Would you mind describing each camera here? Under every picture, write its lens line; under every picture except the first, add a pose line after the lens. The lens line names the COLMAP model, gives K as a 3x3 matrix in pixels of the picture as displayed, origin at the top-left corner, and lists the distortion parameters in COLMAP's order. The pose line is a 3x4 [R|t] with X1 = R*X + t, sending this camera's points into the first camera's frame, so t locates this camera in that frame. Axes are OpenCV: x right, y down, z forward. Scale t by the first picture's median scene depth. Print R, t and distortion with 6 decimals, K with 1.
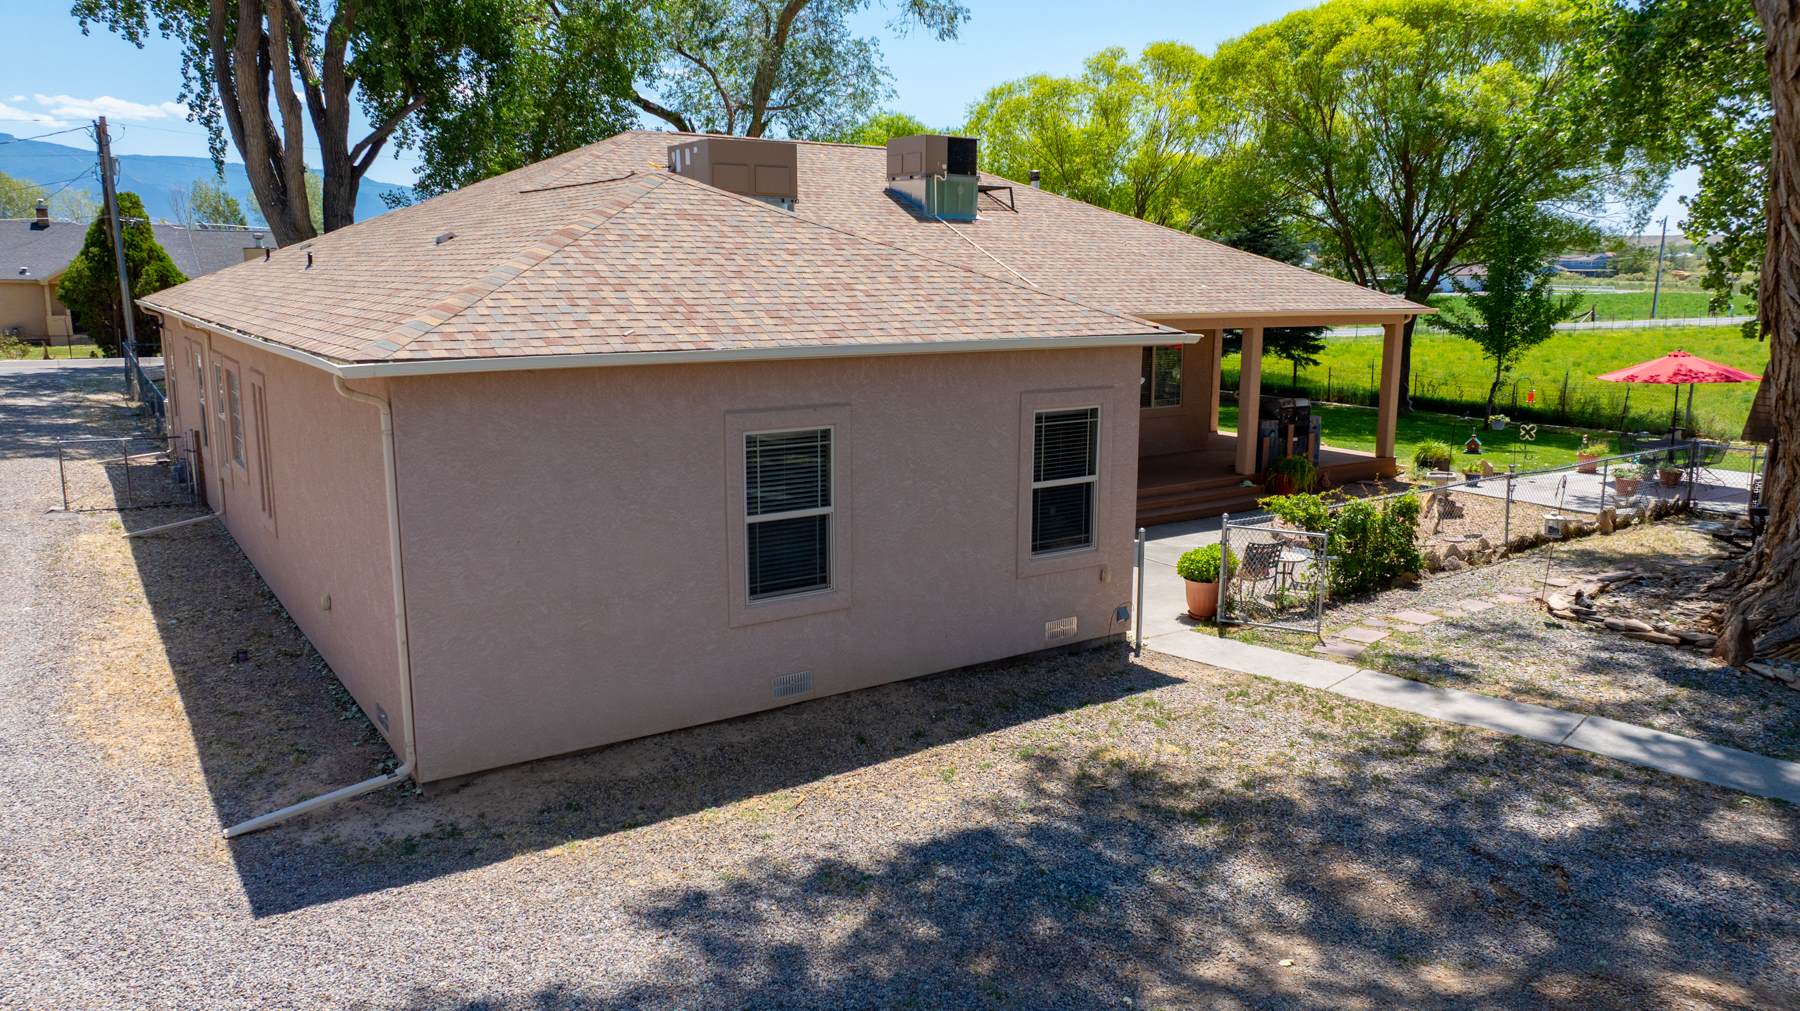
lens RADIAL K [[1224.1, 0, 898.3], [0, 1224.1, 508.2], [0, 0, 1]] dist [-0.003402, 0.002399]
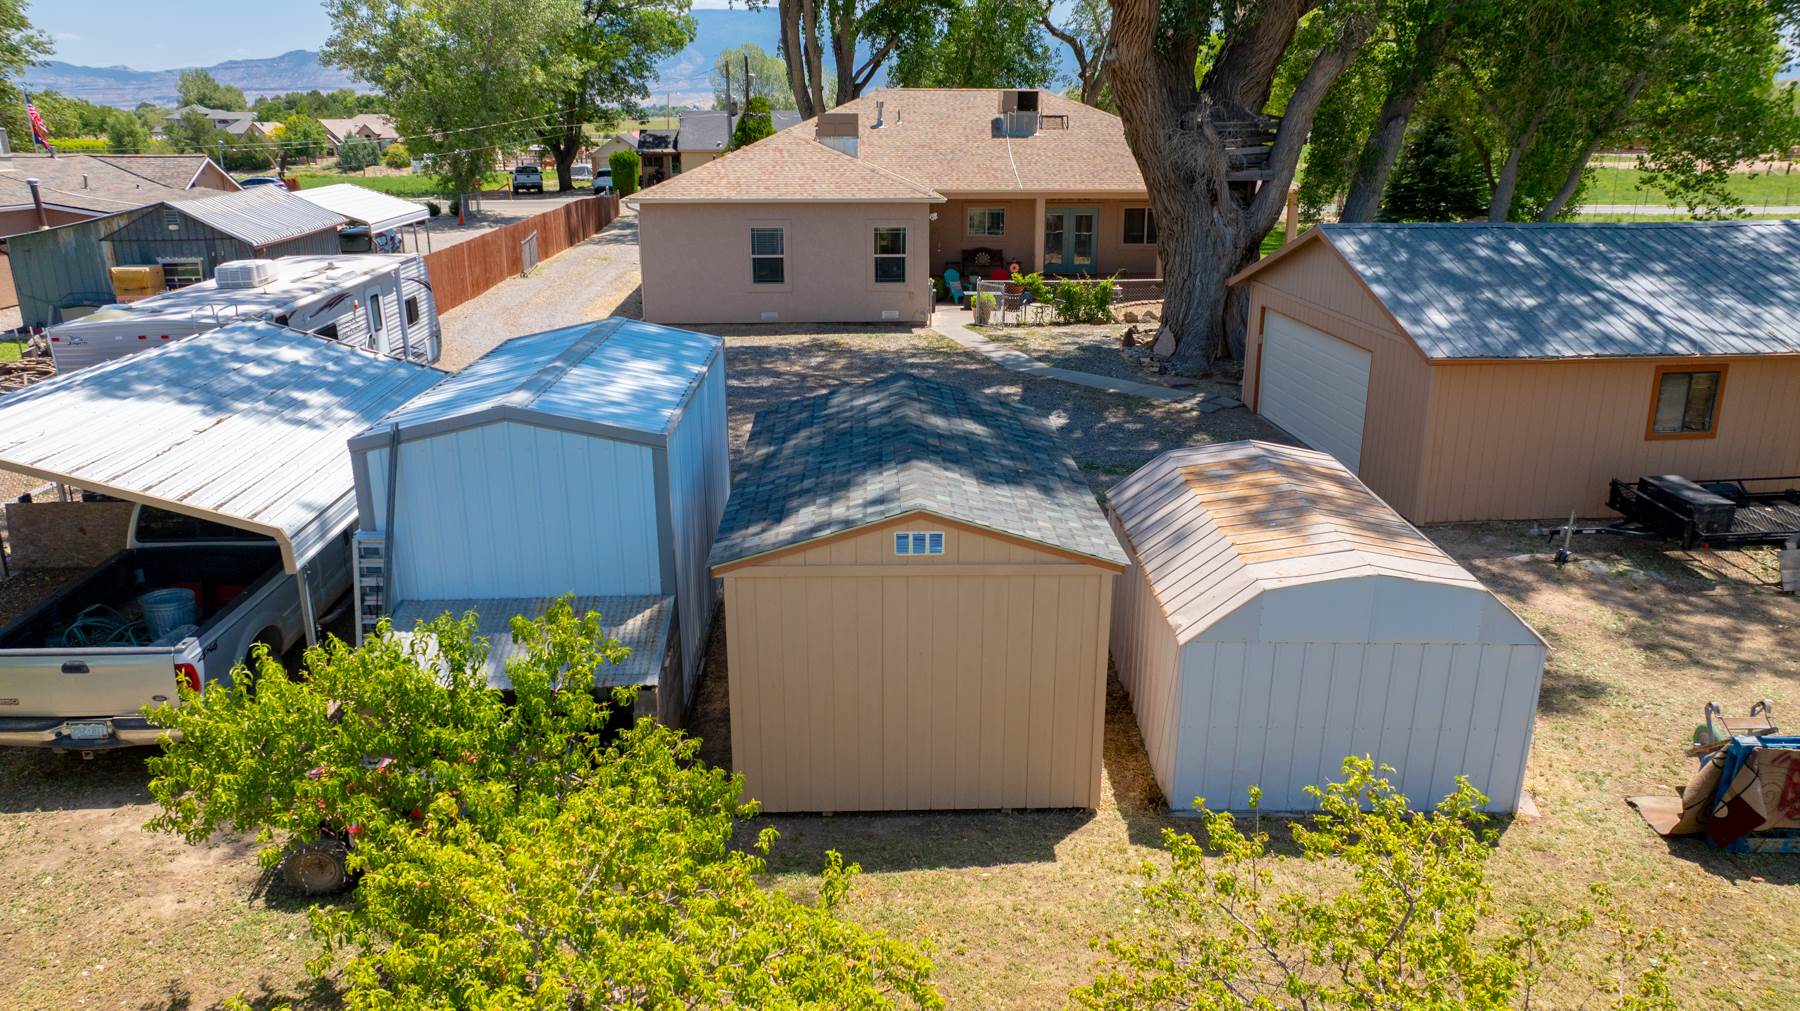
lens RADIAL K [[1266.4, 0, 907.1], [0, 1266.4, 498.8], [0, 0, 1]] dist [-0.036384, 0.046873]
pose [[0.859796, 0.140737, -0.490860, 1.072198], [-0.091240, 0.988141, 0.123499, 0.105288], [0.502420, -0.061398, 0.862441, -0.912062]]
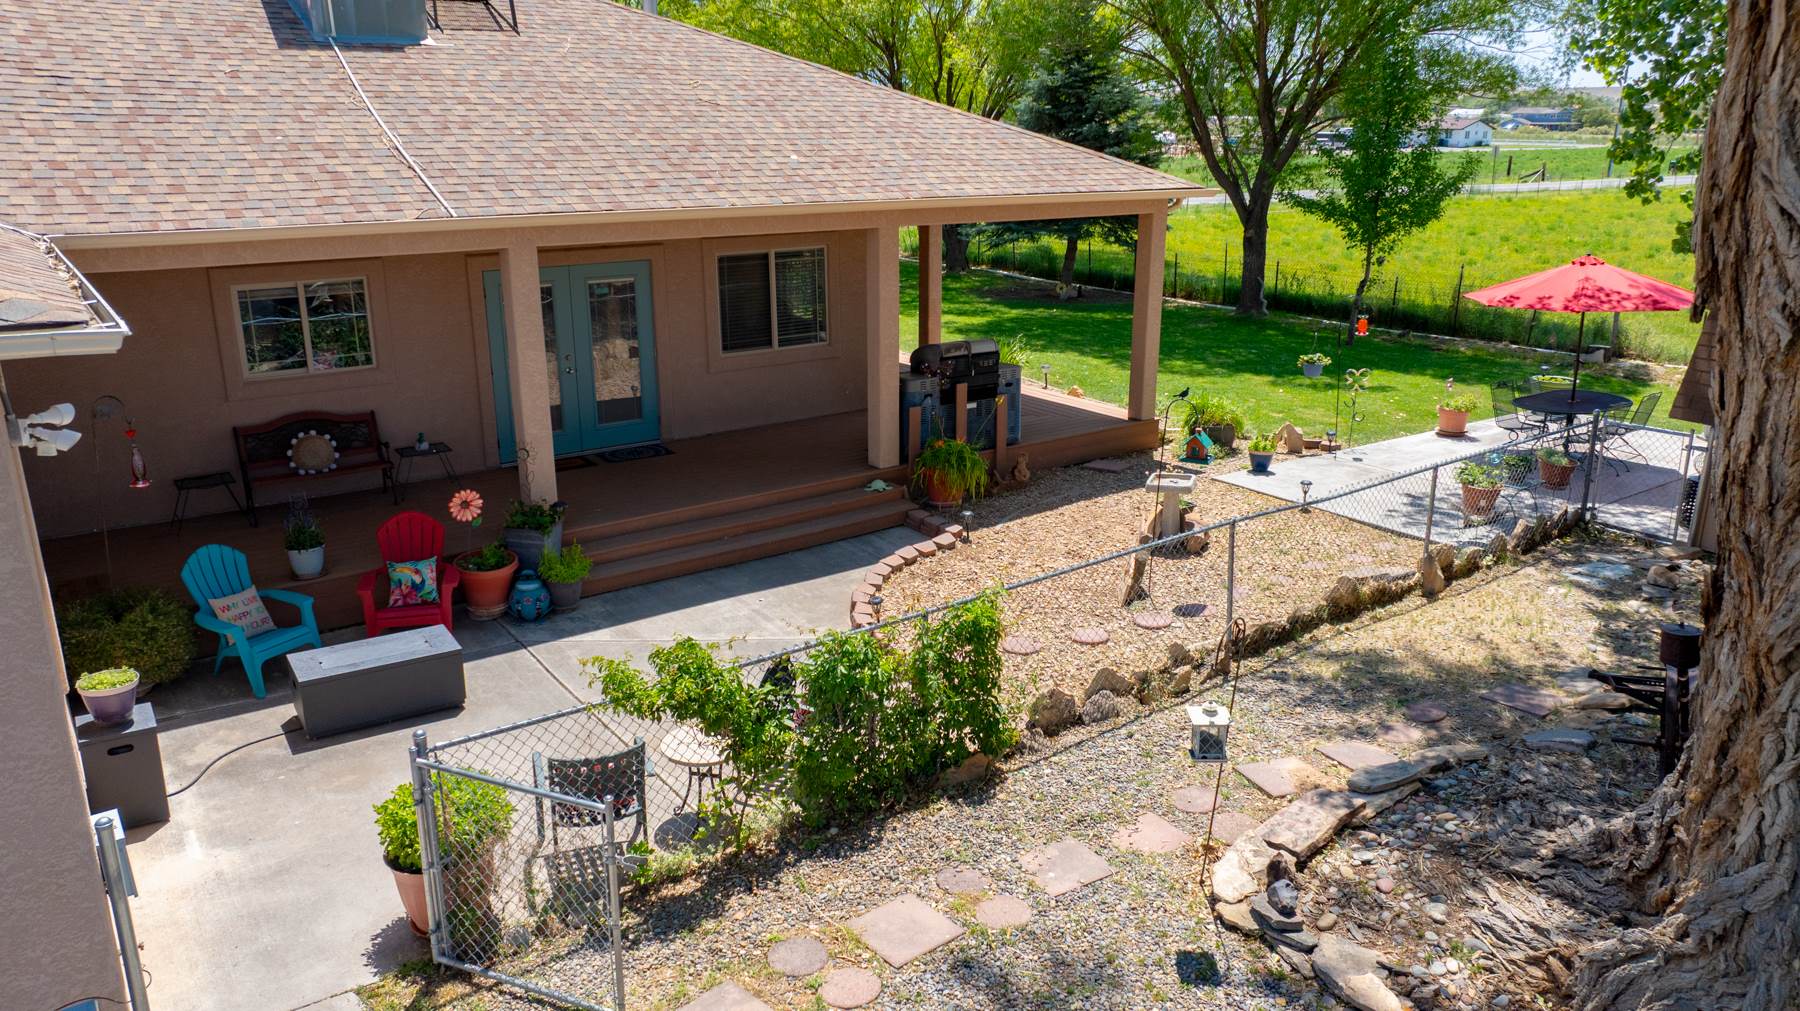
lens RADIAL K [[1237.6, 0, 892.3], [0, 1237.6, 495.9], [0, 0, 1]] dist [-0.021289, 0.035734]
pose [[0.999537, -0.012119, 0.027909, 0.319440], [0.009295, 0.995028, 0.099161, -0.088494], [-0.028972, -0.098856, 0.994680, 0.444951]]
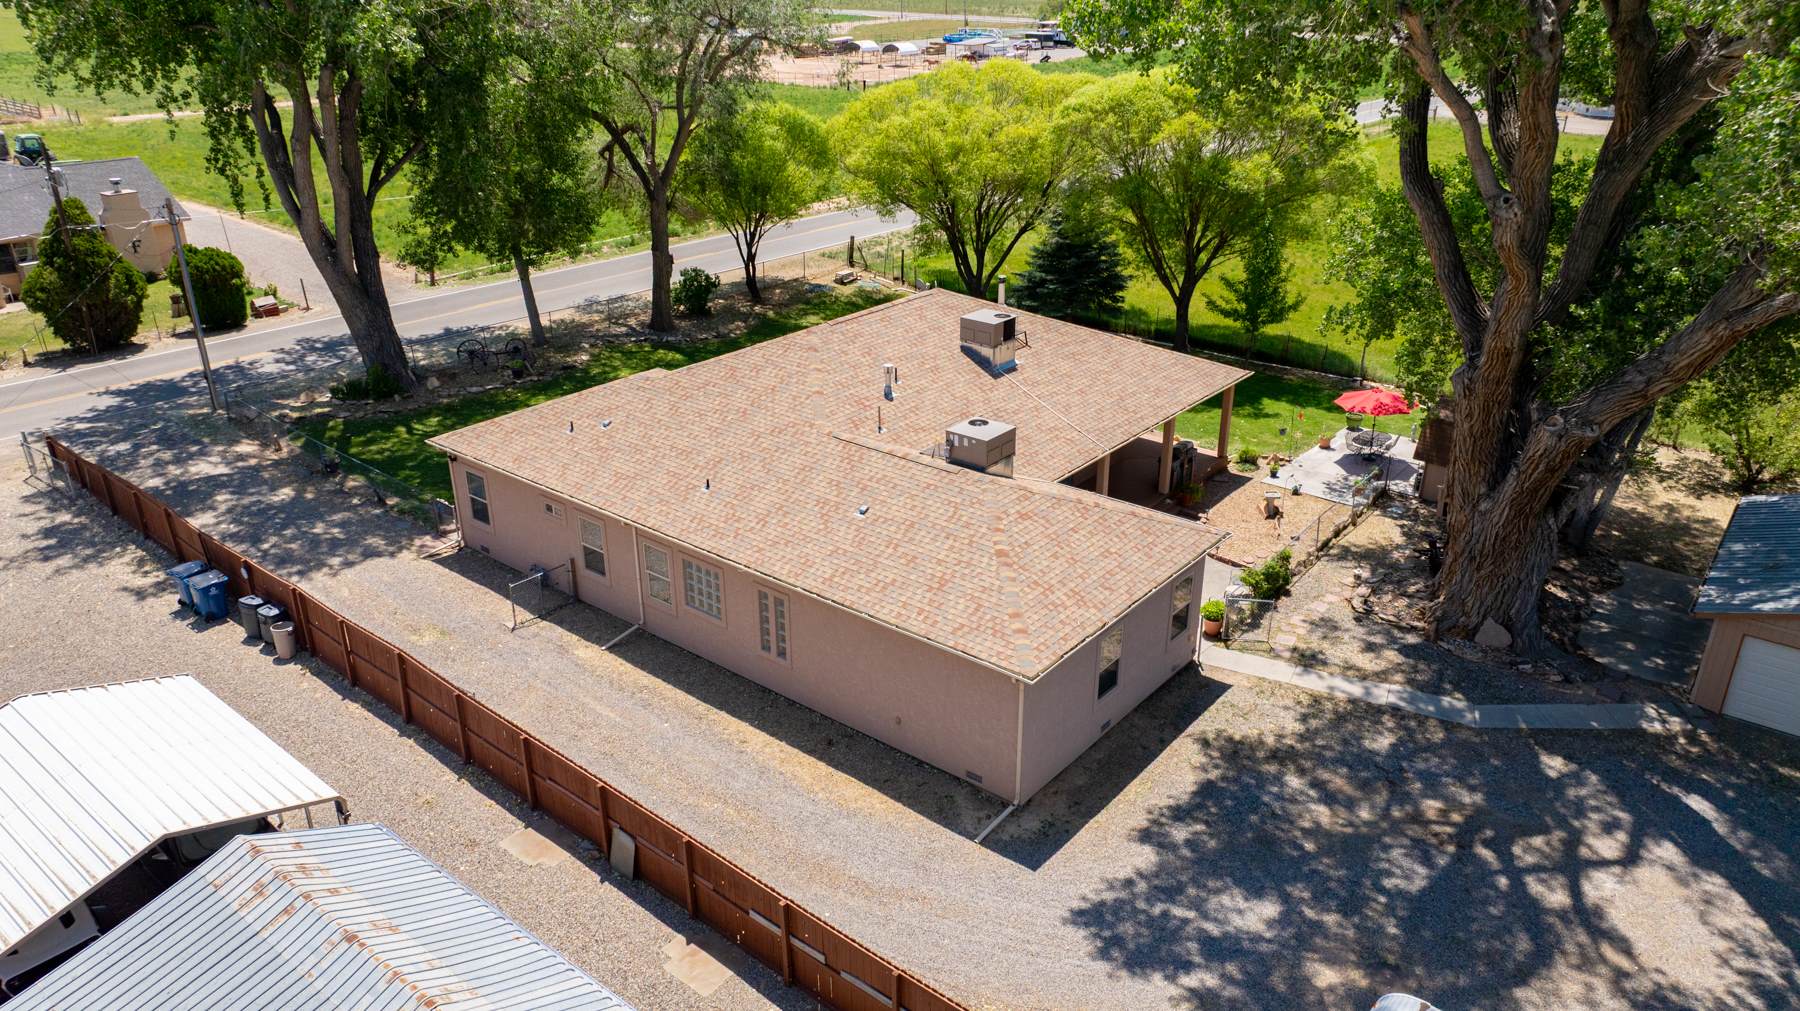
lens RADIAL K [[1253.7, 0, 911.5], [0, 1253.7, 504.1], [0, 0, 1]] dist [0.002068, -0.036442]
pose [[0.958252, -0.117788, 0.260537, -0.620320], [0.057342, 0.971860, 0.228472, -0.519133], [-0.280117, -0.203994, 0.938041, -0.685146]]
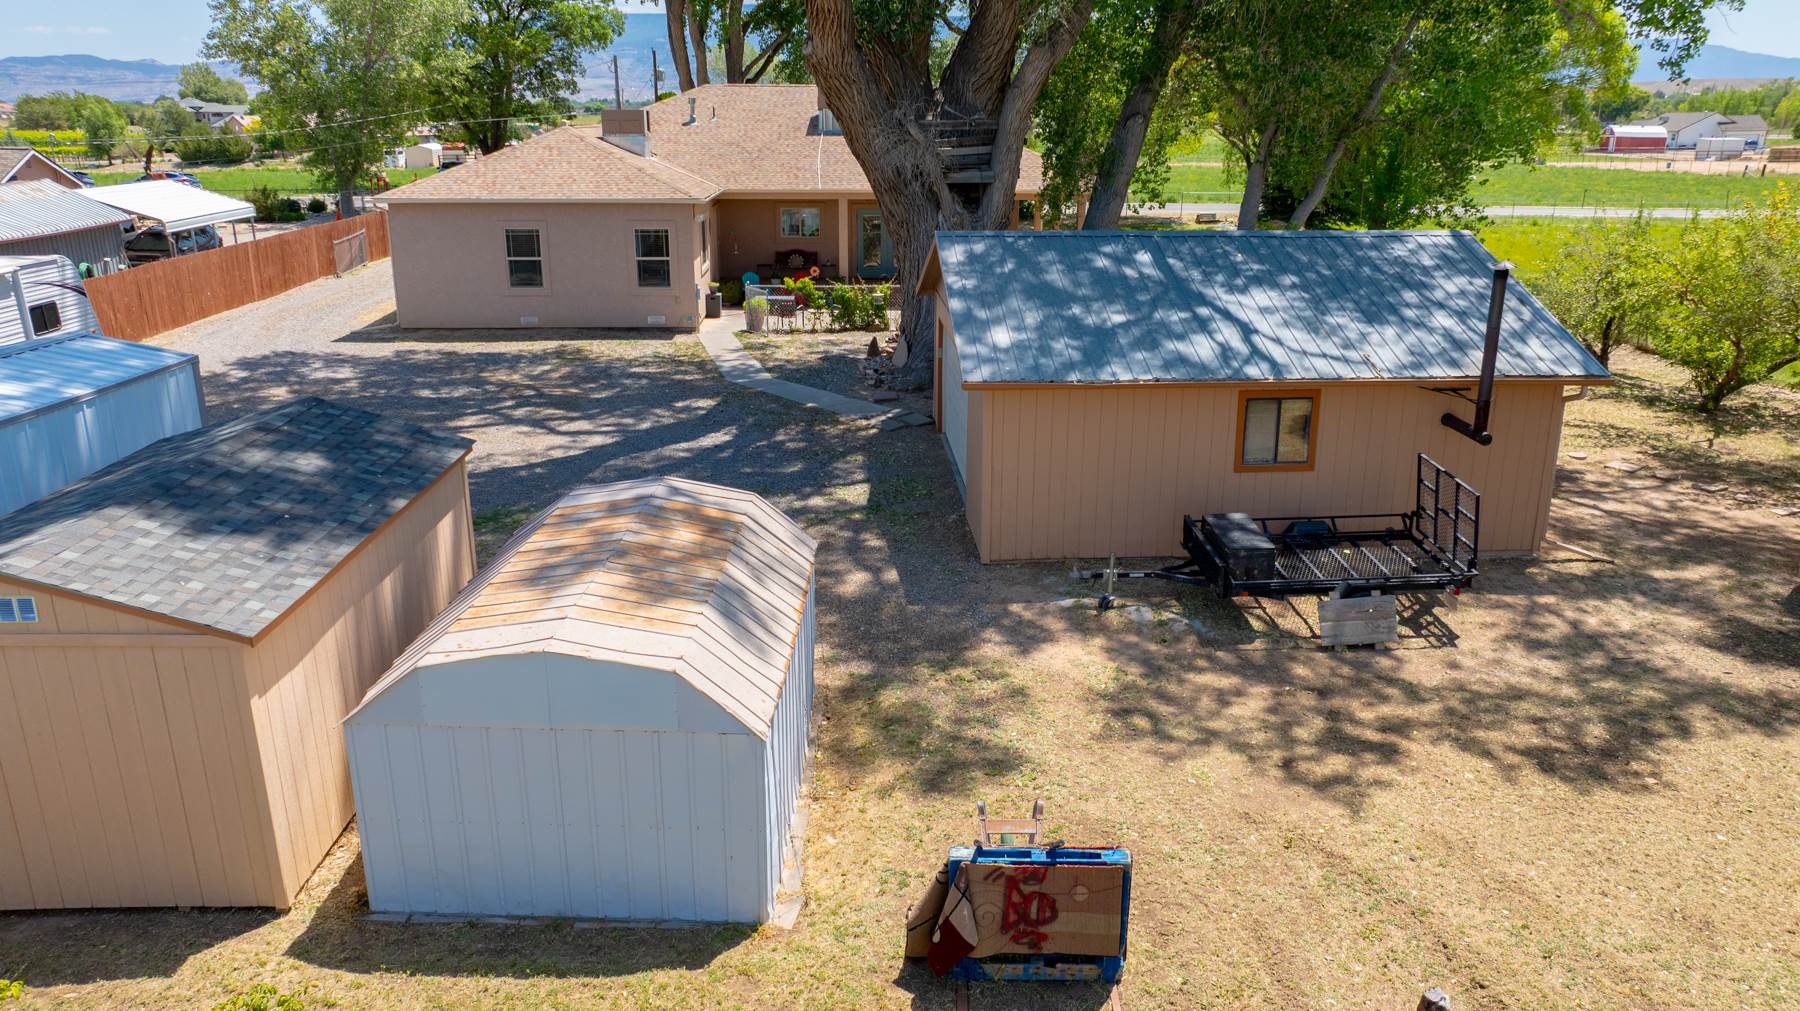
lens RADIAL K [[1266.4, 0, 907.1], [0, 1266.4, 498.8], [0, 0, 1]] dist [-0.036384, 0.046873]
pose [[0.851262, 0.149799, -0.502905, 1.337202], [-0.098231, 0.986936, 0.127700, 0.055576], [0.515464, -0.059306, 0.854856, -0.657715]]
